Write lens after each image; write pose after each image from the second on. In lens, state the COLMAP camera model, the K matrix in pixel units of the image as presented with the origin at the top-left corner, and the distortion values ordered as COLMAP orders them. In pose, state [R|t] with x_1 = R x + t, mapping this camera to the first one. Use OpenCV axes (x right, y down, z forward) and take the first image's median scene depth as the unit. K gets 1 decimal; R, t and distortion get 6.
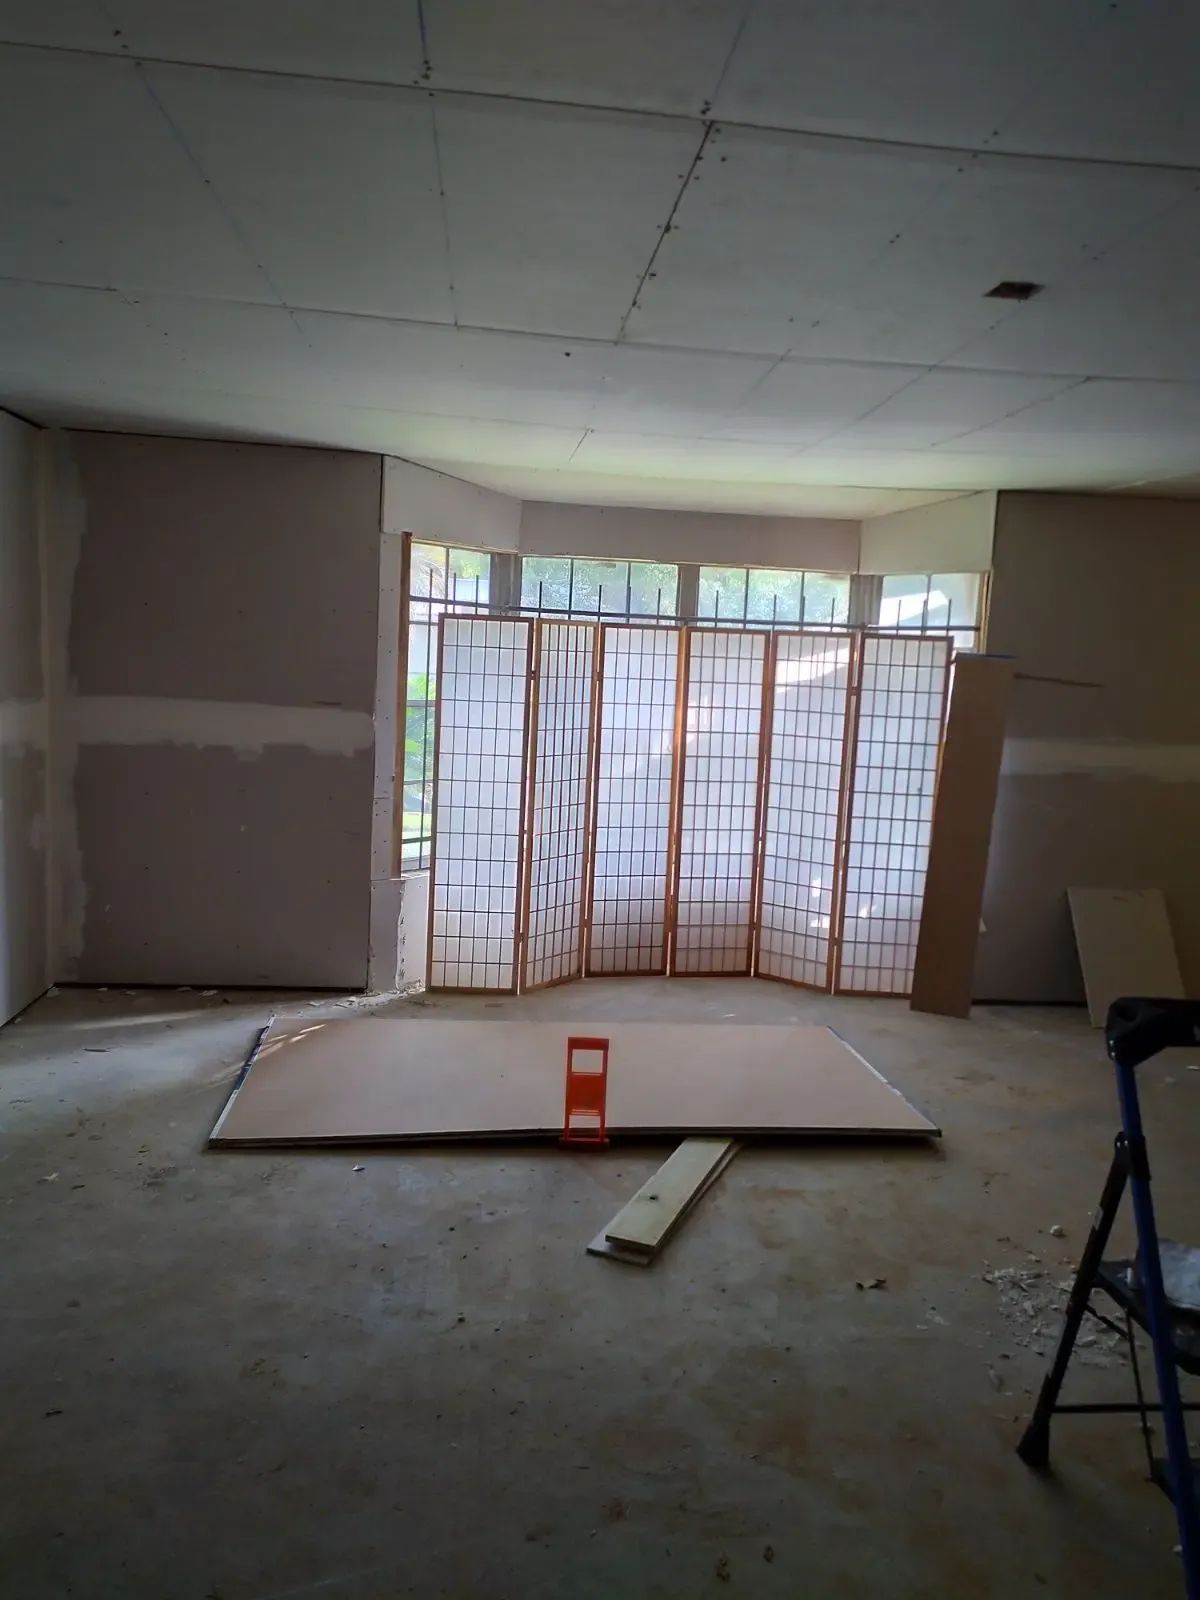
lens RADIAL K [[1151.8, 0, 600.0], [0, 1151.8, 800.0], [0, 0, 1]] dist [0.006844, -0.005257]
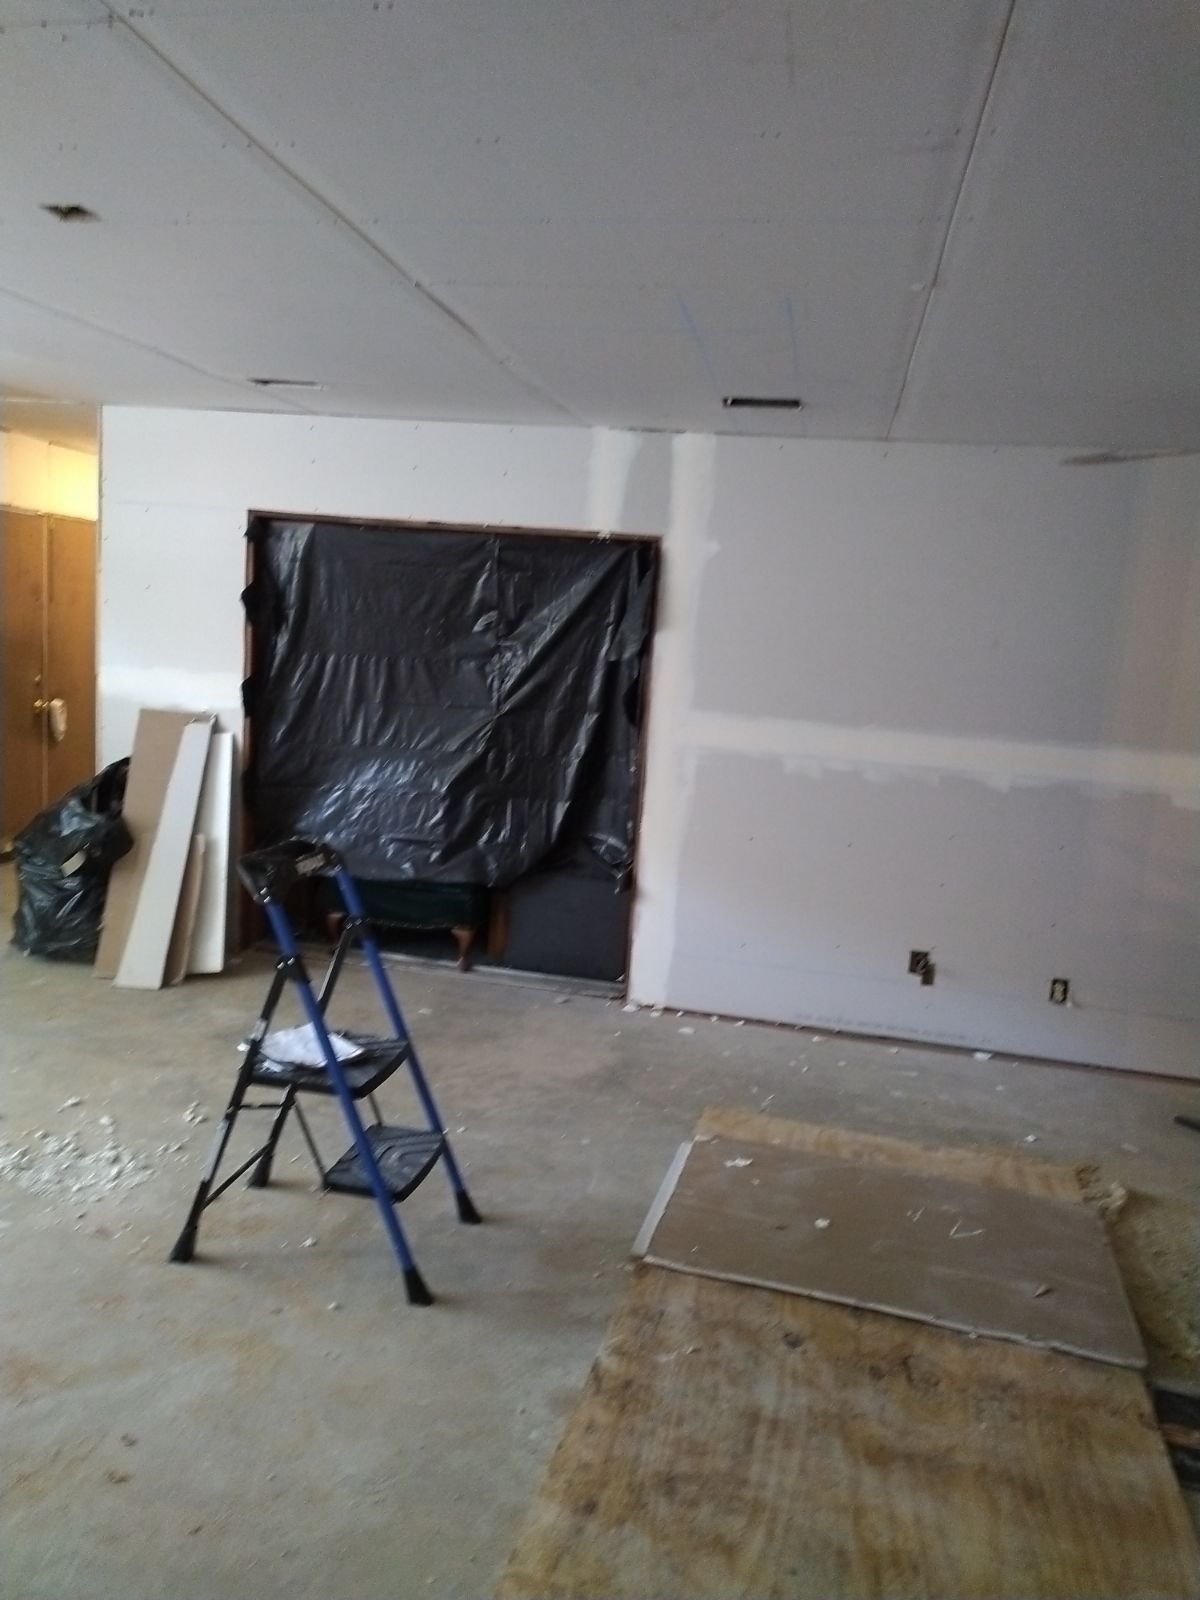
lens RADIAL K [[1151.8, 0, 600.0], [0, 1151.8, 800.0], [0, 0, 1]] dist [0.006844, -0.005257]
pose [[0.295582, -0.164850, 0.940986, -0.573932], [0.059478, 0.986264, 0.154099, -0.054597], [-0.953464, 0.010419, 0.301327, 0.247569]]
